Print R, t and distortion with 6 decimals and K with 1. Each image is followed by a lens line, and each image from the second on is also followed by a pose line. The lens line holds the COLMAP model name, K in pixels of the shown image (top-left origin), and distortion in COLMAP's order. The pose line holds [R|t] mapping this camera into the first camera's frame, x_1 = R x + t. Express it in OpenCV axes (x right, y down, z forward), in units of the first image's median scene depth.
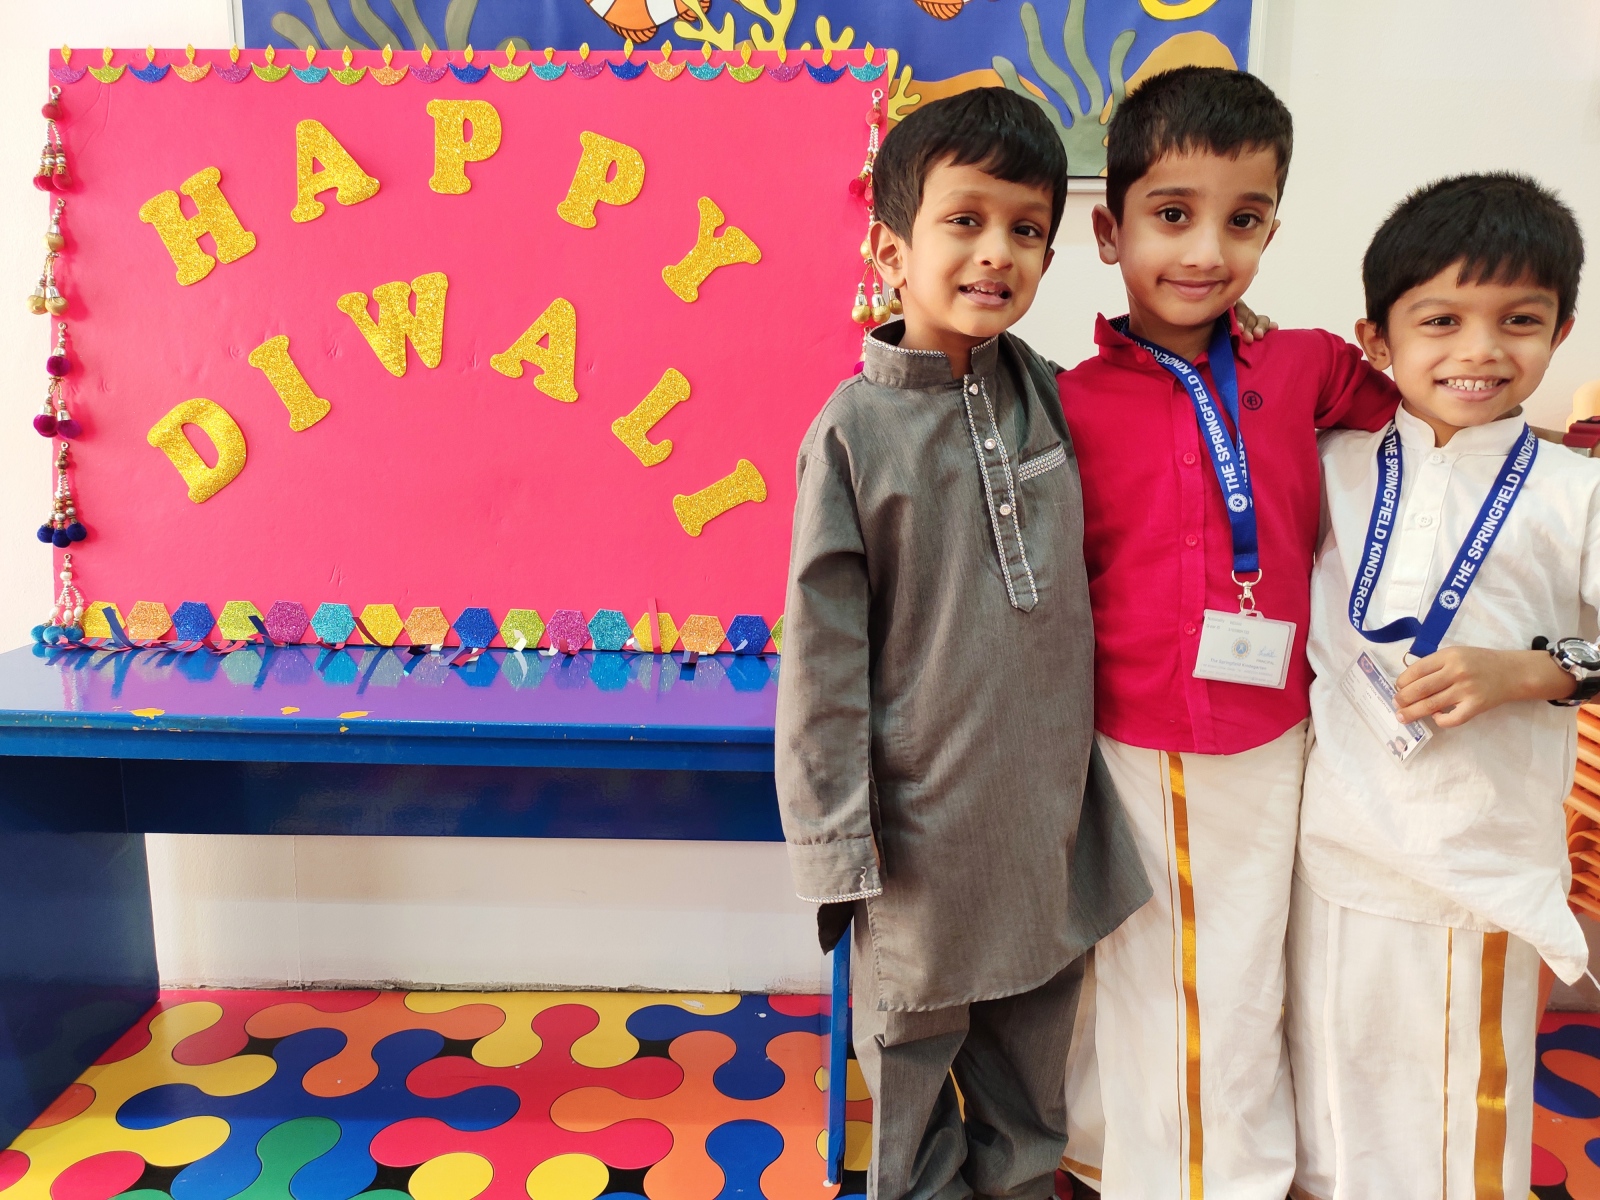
lens RADIAL K [[1177.1, 0, 805.0], [0, 1177.1, 607.5], [0, 0, 1]] dist [0.060891, -0.050493]
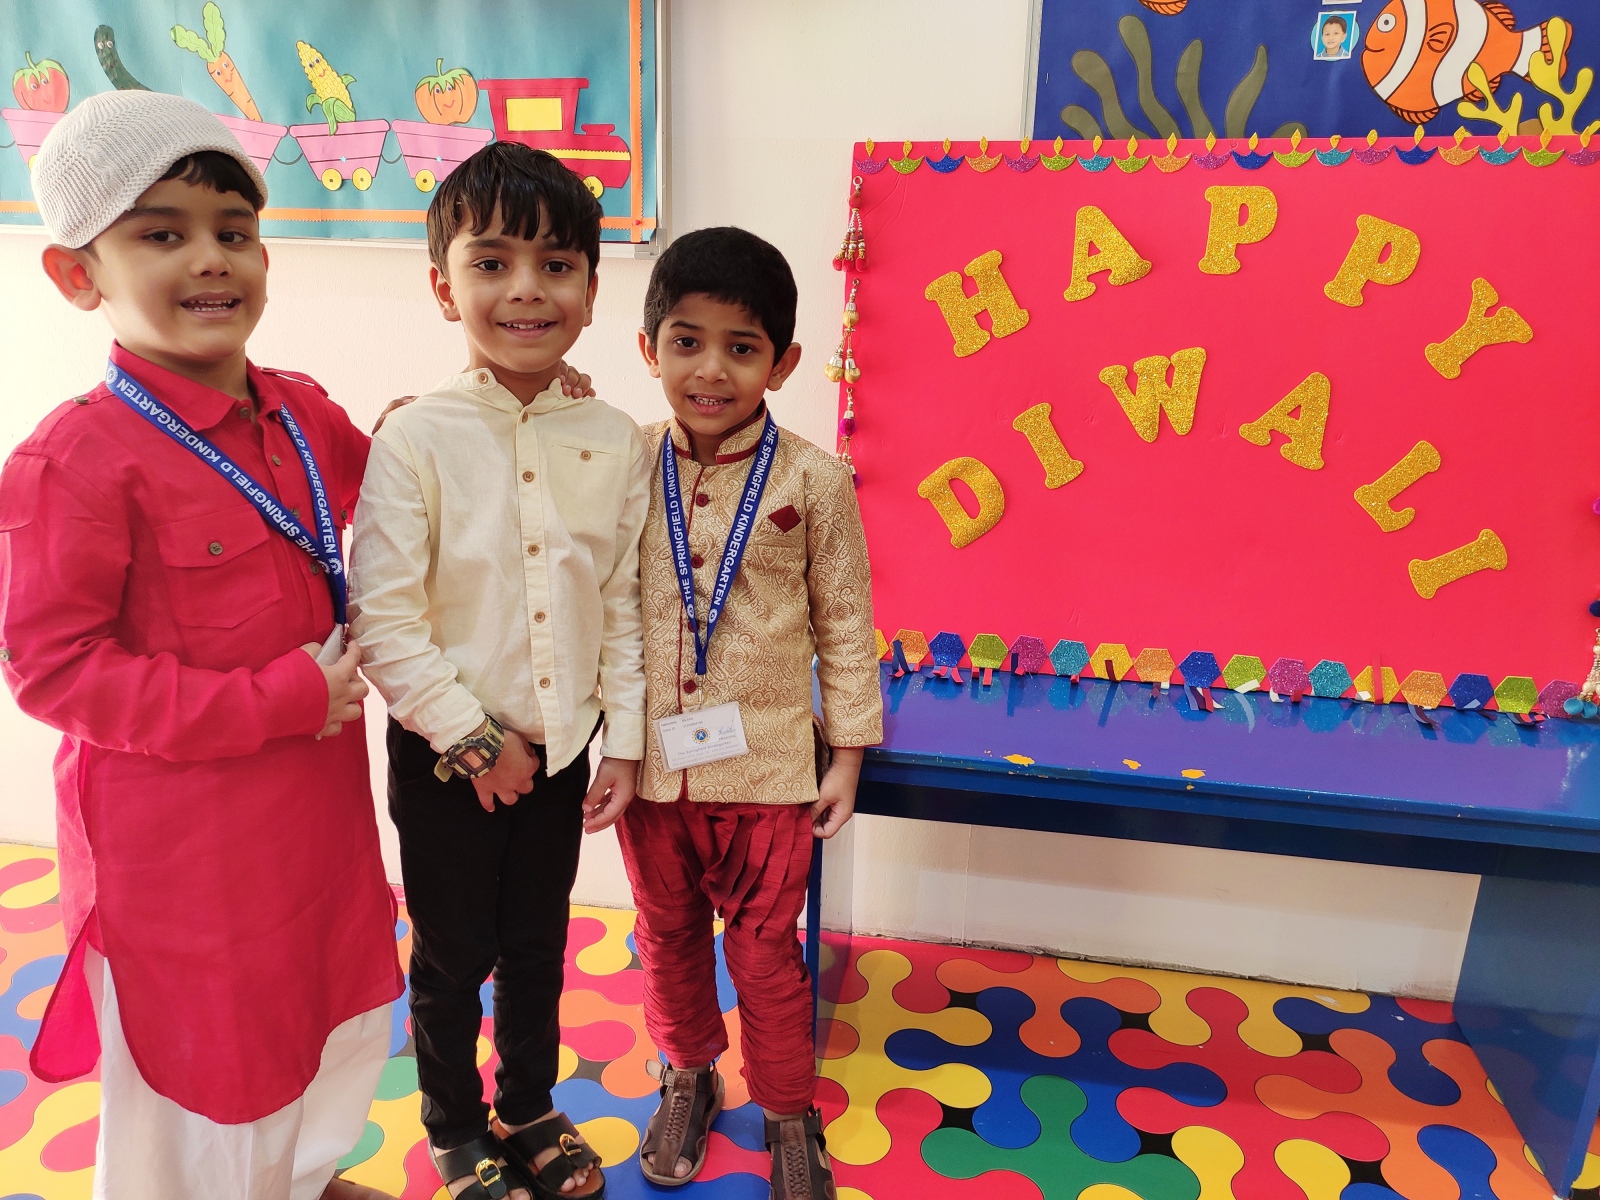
lens RADIAL K [[1177.1, 0, 792.8], [0, 1177.1, 596.8], [0, 0, 1]] dist [0.060891, -0.050493]
pose [[0.987025, 0.049605, -0.152714, -0.496511], [-0.033433, 0.993729, 0.106699, -0.158516], [0.157050, -0.100209, 0.982494, -0.147015]]
